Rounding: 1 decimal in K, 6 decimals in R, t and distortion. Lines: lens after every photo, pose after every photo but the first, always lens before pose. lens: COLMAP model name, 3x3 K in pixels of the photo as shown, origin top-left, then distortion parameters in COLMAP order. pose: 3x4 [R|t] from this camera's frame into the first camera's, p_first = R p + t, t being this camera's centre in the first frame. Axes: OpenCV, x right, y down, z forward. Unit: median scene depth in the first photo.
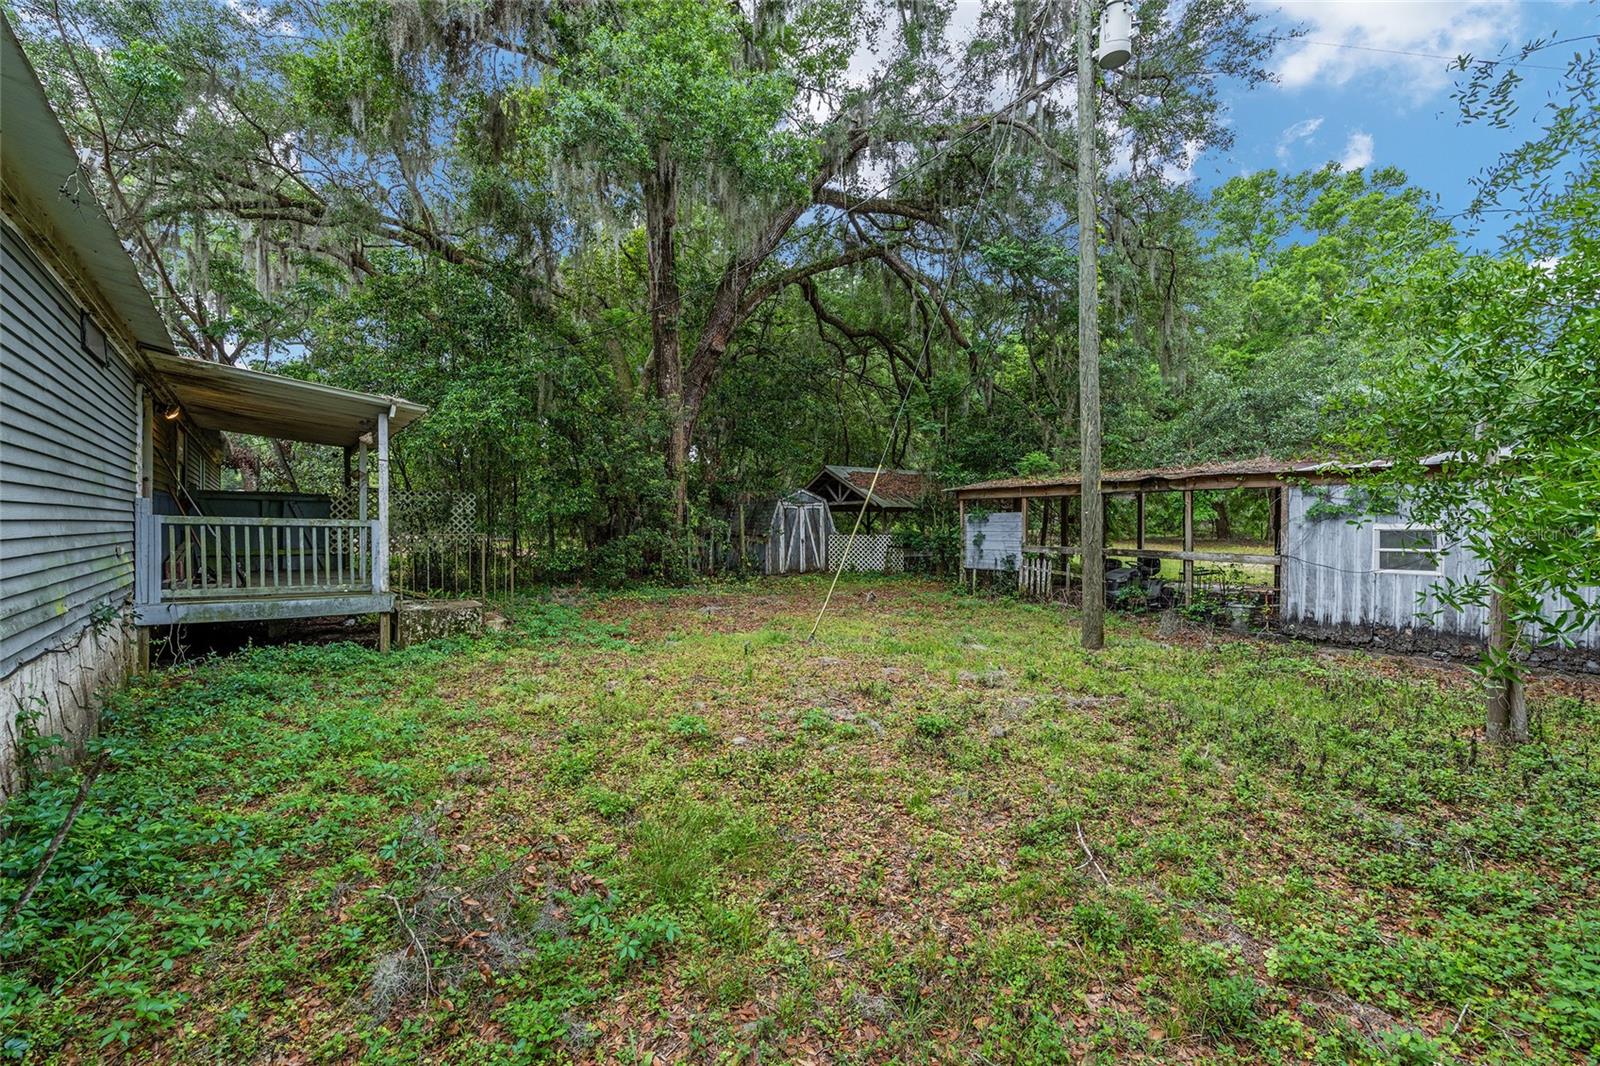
lens RADIAL K [[643.3, 0, 796.6], [0, 643.3, 532.8], [0, 0, 1]] dist [-0.001620, 0.000138]
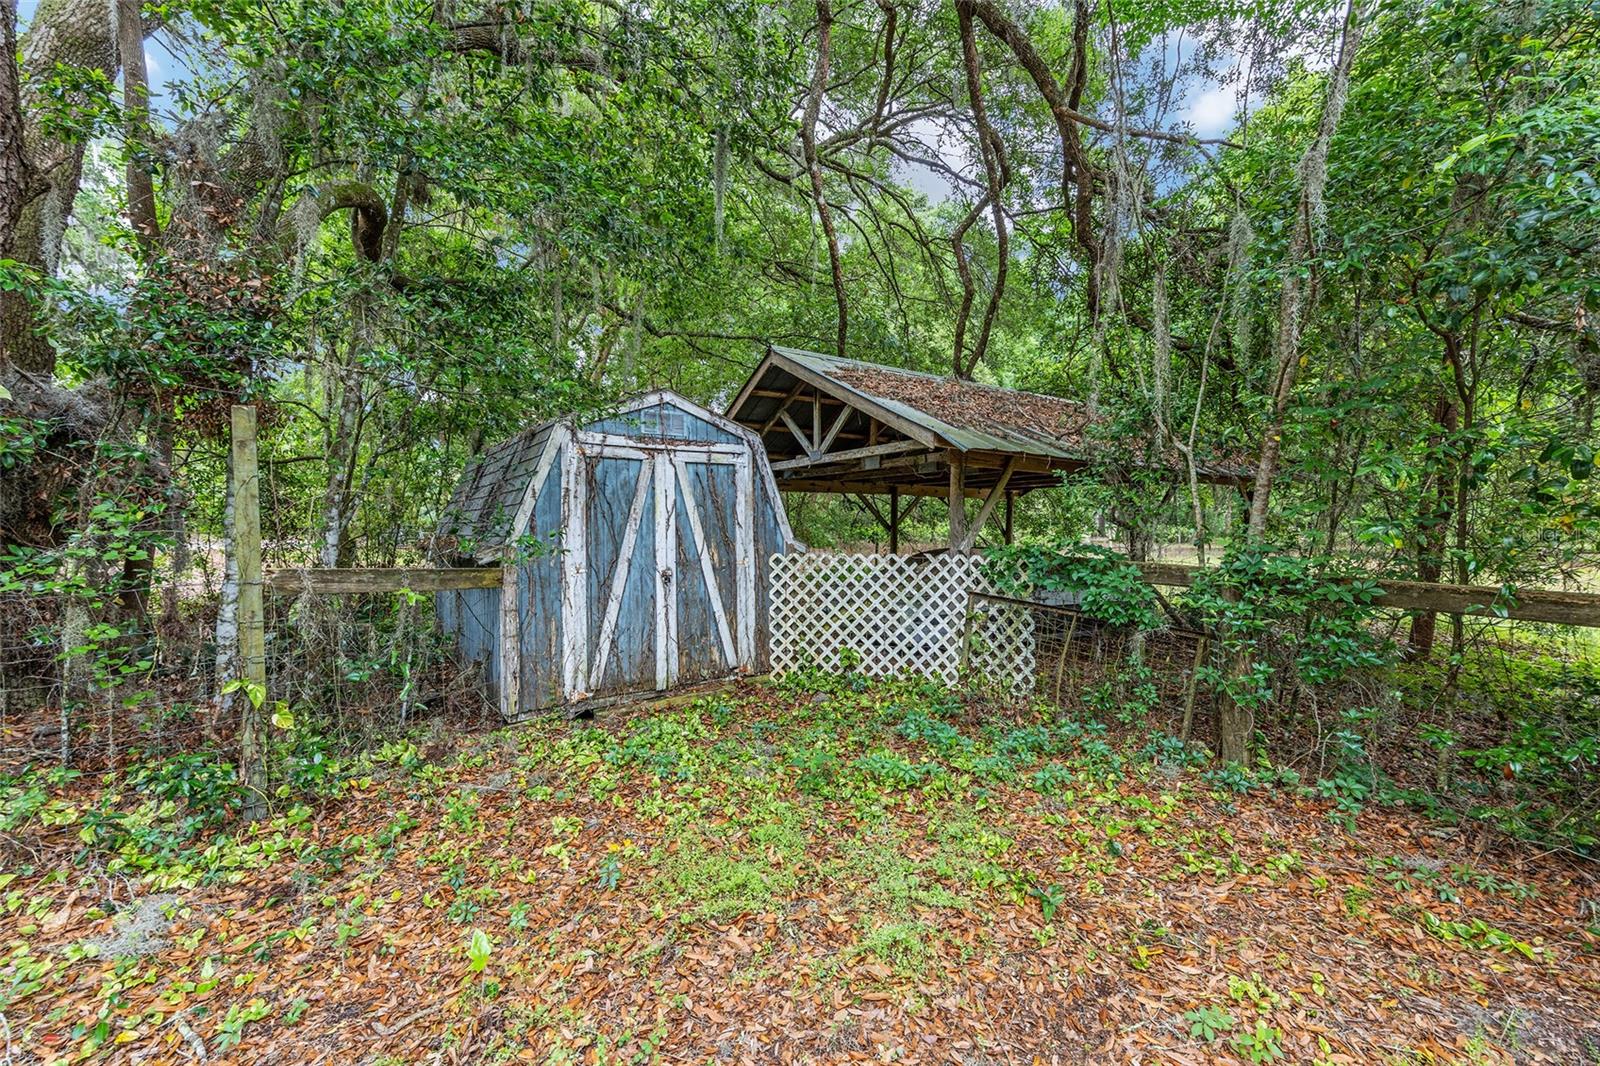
lens RADIAL K [[643.3, 0, 797.0], [0, 643.3, 532.9], [0, 0, 1]] dist [-0.001620, 0.000138]
pose [[0.999735, 0.009795, -0.020822, 0.073481], [-0.010010, 0.999897, -0.010246, -0.004186], [0.020720, 0.010452, 0.999731, 0.736252]]
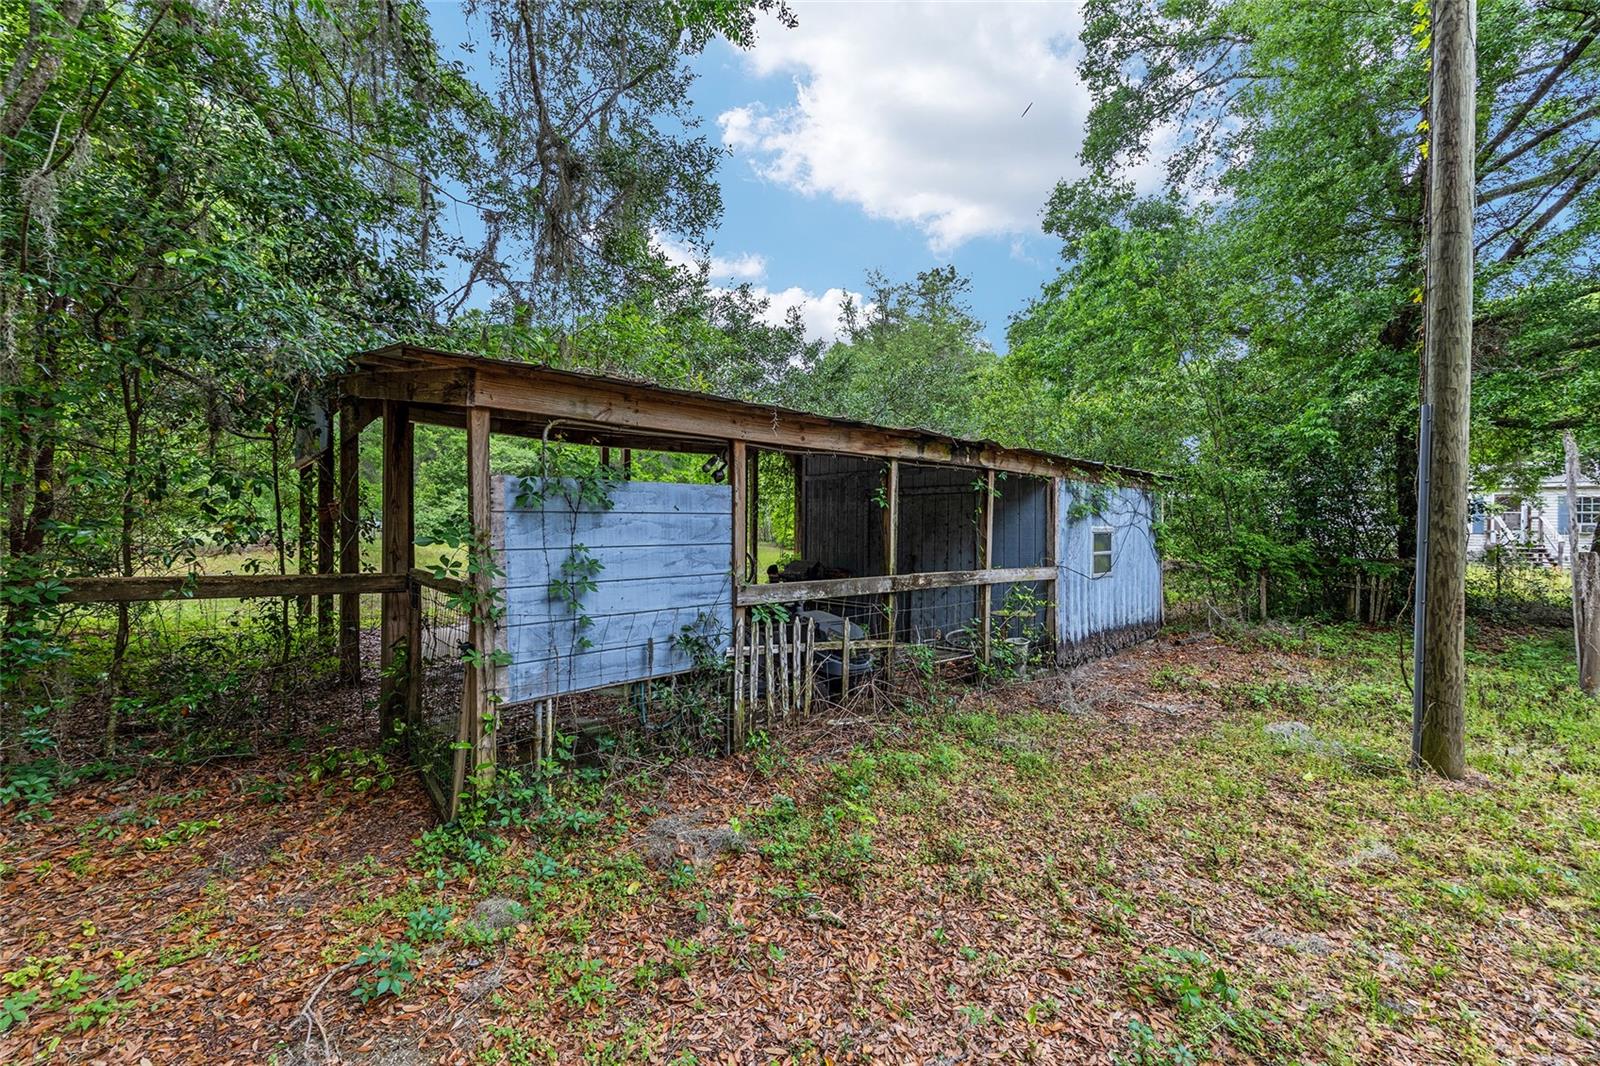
lens RADIAL K [[643.3, 0, 793.7], [0, 643.3, 533.2], [0, 0, 1]] dist [-0.001620, 0.000138]
pose [[-0.117959, 0.001713, 0.993017, 0.017936], [0.015175, 0.999885, 0.000077, -0.004938], [-0.992902, 0.015079, -0.117972, 0.724025]]
